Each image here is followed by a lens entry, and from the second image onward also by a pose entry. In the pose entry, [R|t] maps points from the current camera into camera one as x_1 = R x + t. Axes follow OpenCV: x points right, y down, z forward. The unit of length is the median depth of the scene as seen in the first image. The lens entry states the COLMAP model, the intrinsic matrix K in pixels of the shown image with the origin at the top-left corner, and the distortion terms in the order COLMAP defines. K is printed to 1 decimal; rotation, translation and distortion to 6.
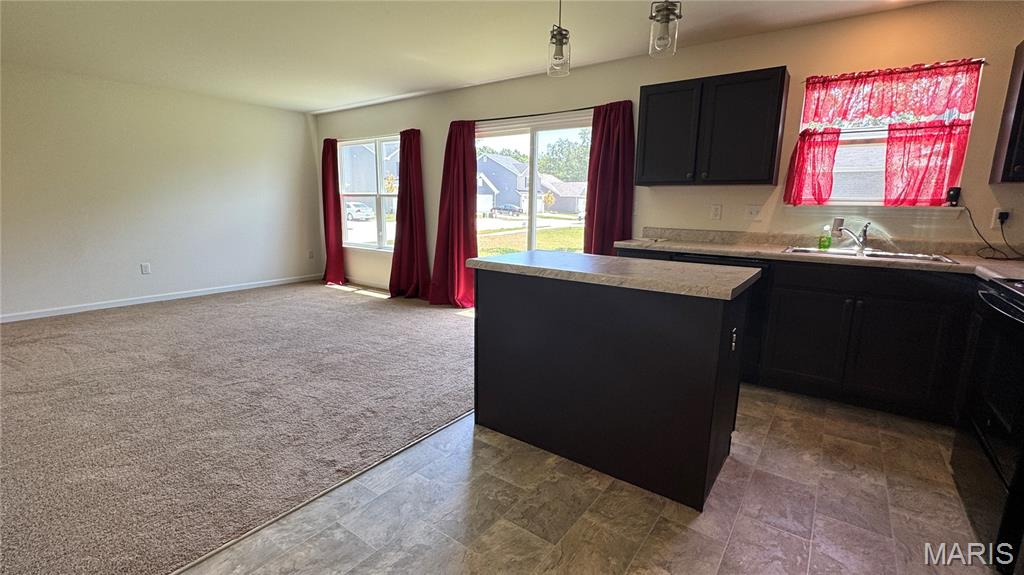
lens RADIAL K [[449.7, 0, 511.4], [0, 449.7, 288.9], [0, 0, 1]] dist [-0.001958, -0.000821]
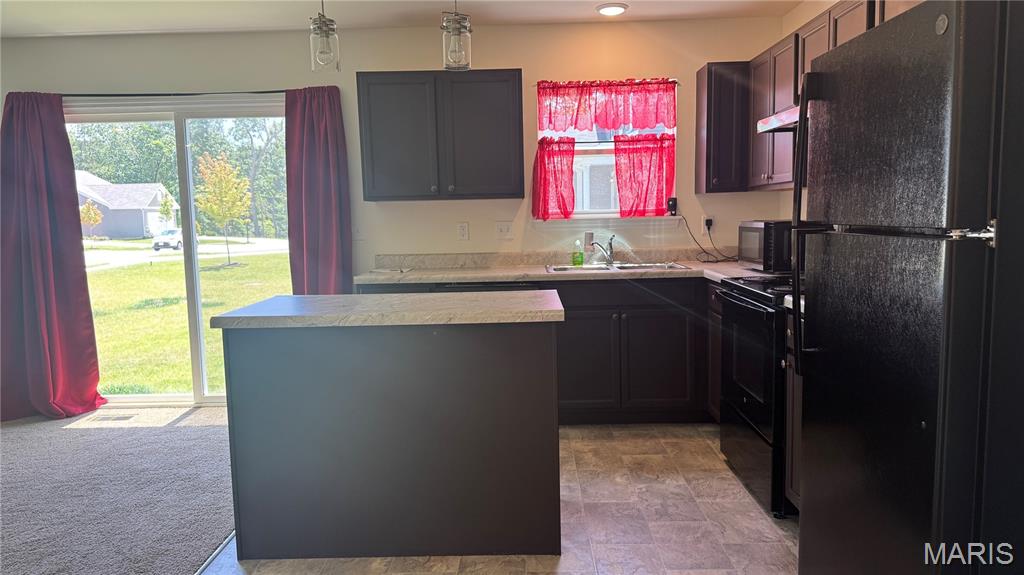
lens RADIAL K [[711.7, 0, 512.6], [0, 711.7, 296.1], [0, 0, 1]] dist [0.153239, -0.250435]
pose [[0.815505, -0.098620, 0.570286, -0.284912], [0.142225, 0.989307, -0.032300, 0.002719], [-0.561002, 0.107450, 0.820811, -0.140192]]
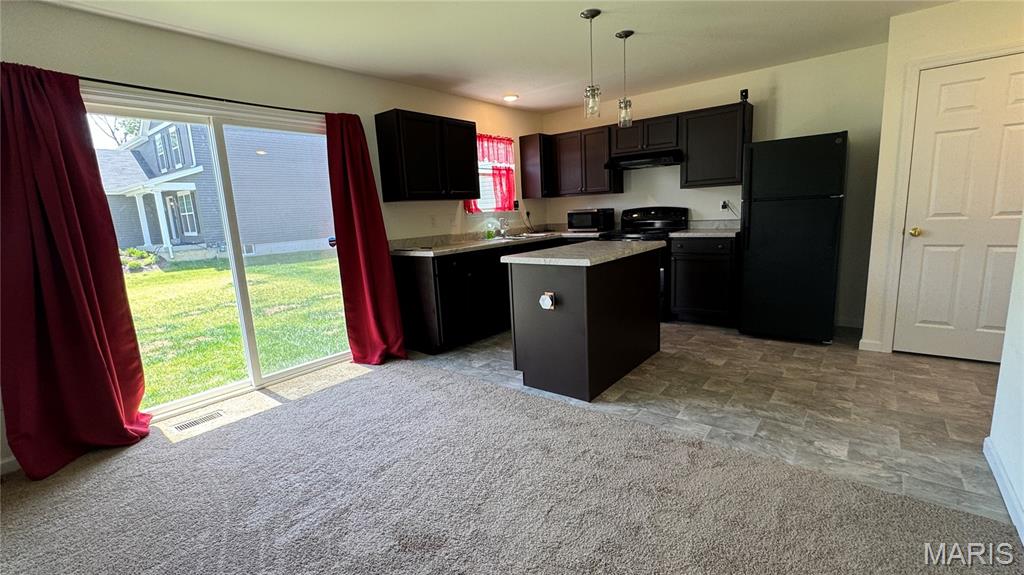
lens RADIAL K [[443.7, 0, 510.6], [0, 443.7, 288.6], [0, 0, 1]] dist [-0.002764, -0.000076]
pose [[0.041834, -0.190856, 0.980726, -0.996499], [0.240753, 0.954588, 0.175500, -0.195767], [-0.969684, 0.228771, 0.085883, 0.900434]]
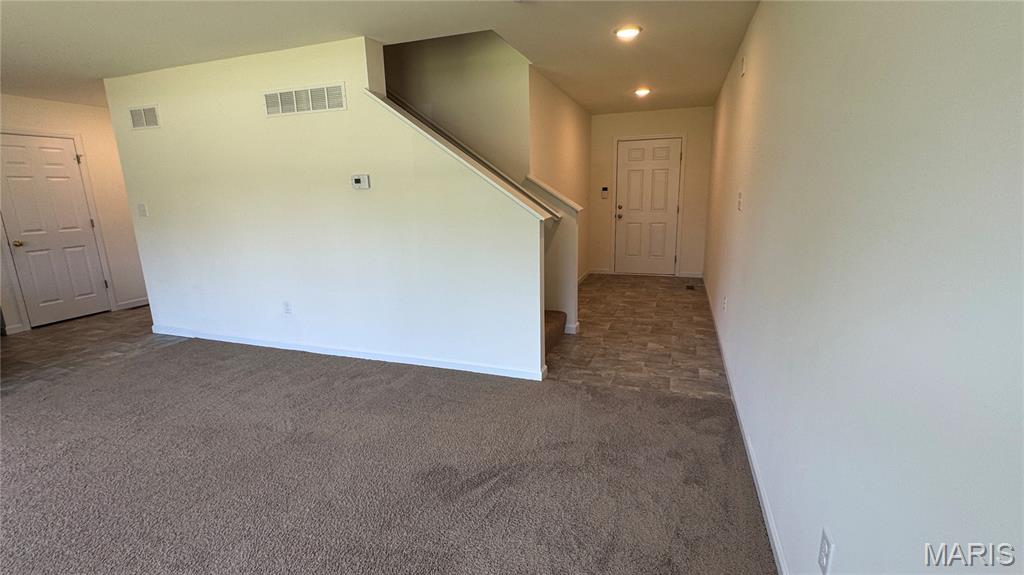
lens RADIAL K [[449.7, 0, 511.4], [0, 449.7, 288.9], [0, 0, 1]] dist [-0.001958, -0.000821]
pose [[-0.957713, 0.070186, -0.279033, -1.096351], [-0.044585, 0.921876, 0.384911, -0.448926], [0.284249, 0.381075, -0.879764, 1.993924]]
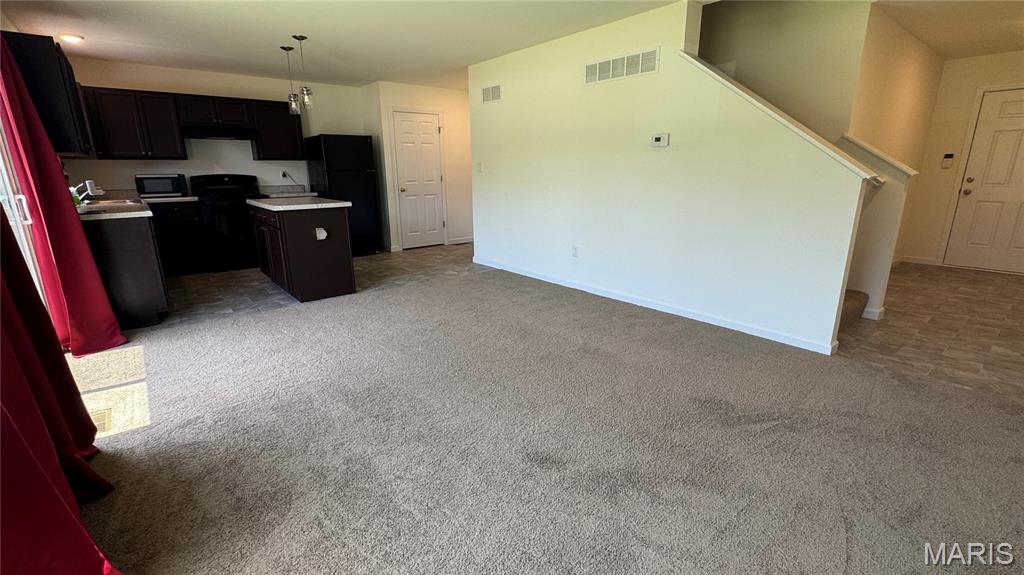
lens RADIAL K [[449.7, 0, 511.4], [0, 449.7, 288.9], [0, 0, 1]] dist [-0.001958, -0.000821]
pose [[-0.970145, -0.069031, 0.232492, -0.982124], [0.040088, 0.899805, 0.434447, -0.427877], [-0.239188, 0.430797, -0.870174, 2.129215]]
